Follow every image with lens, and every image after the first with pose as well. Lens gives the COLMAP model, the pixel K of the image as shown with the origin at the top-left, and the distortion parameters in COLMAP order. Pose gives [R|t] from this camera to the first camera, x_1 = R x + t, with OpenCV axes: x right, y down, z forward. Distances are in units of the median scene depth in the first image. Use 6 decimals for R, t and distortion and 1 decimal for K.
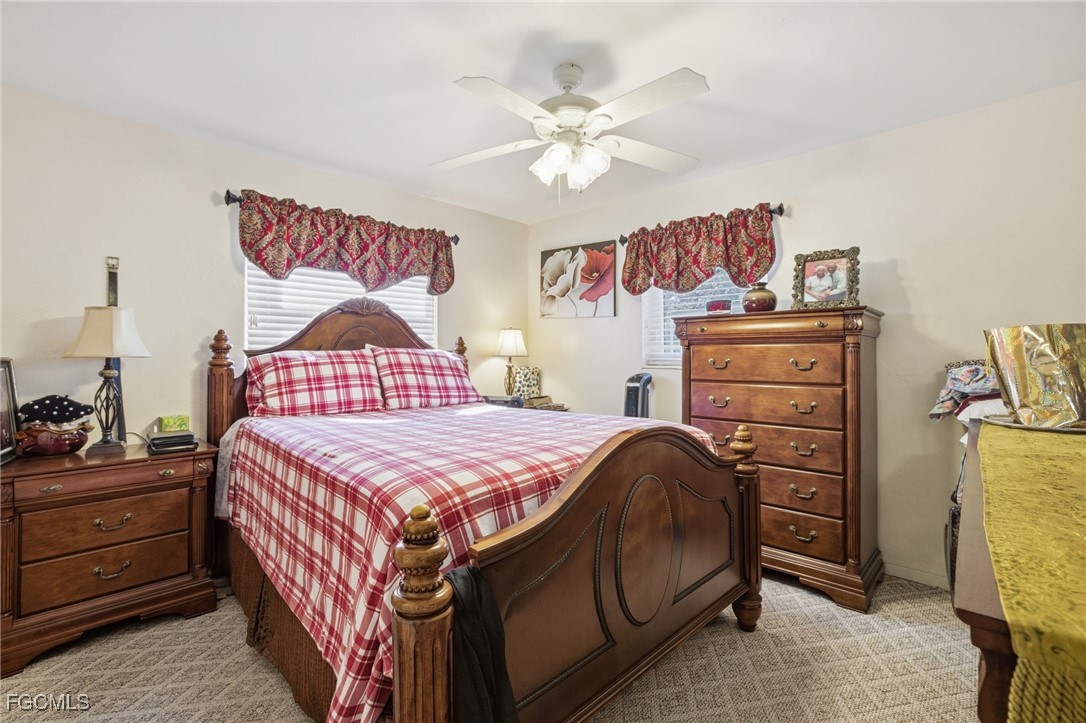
lens RADIAL K [[497.4, 0, 537.6], [0, 497.4, 356.3], [0, 0, 1]] dist [0.000815, 0.018064]
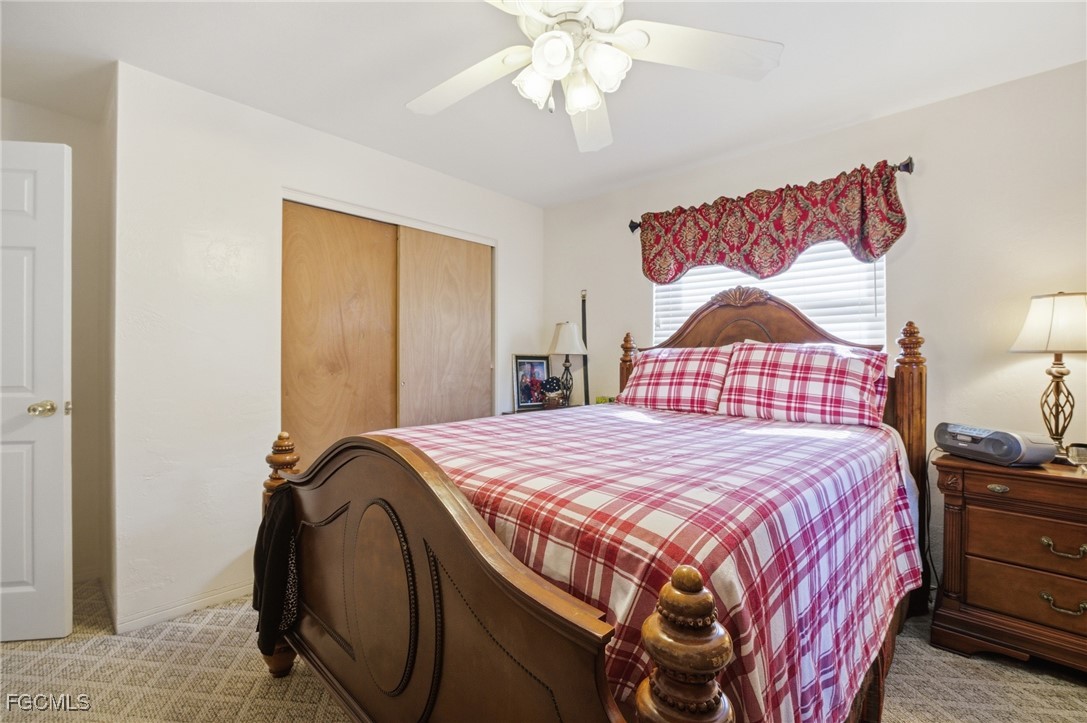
lens RADIAL K [[497.9, 0, 538.1], [0, 497.9, 356.3], [0, 0, 1]] dist [0.000815, 0.018064]
pose [[0.046867, -0.001265, -0.998900, 0.535640], [-0.003511, 0.999993, -0.001431, 0.007834], [0.998895, 0.003575, 0.046862, 0.623514]]
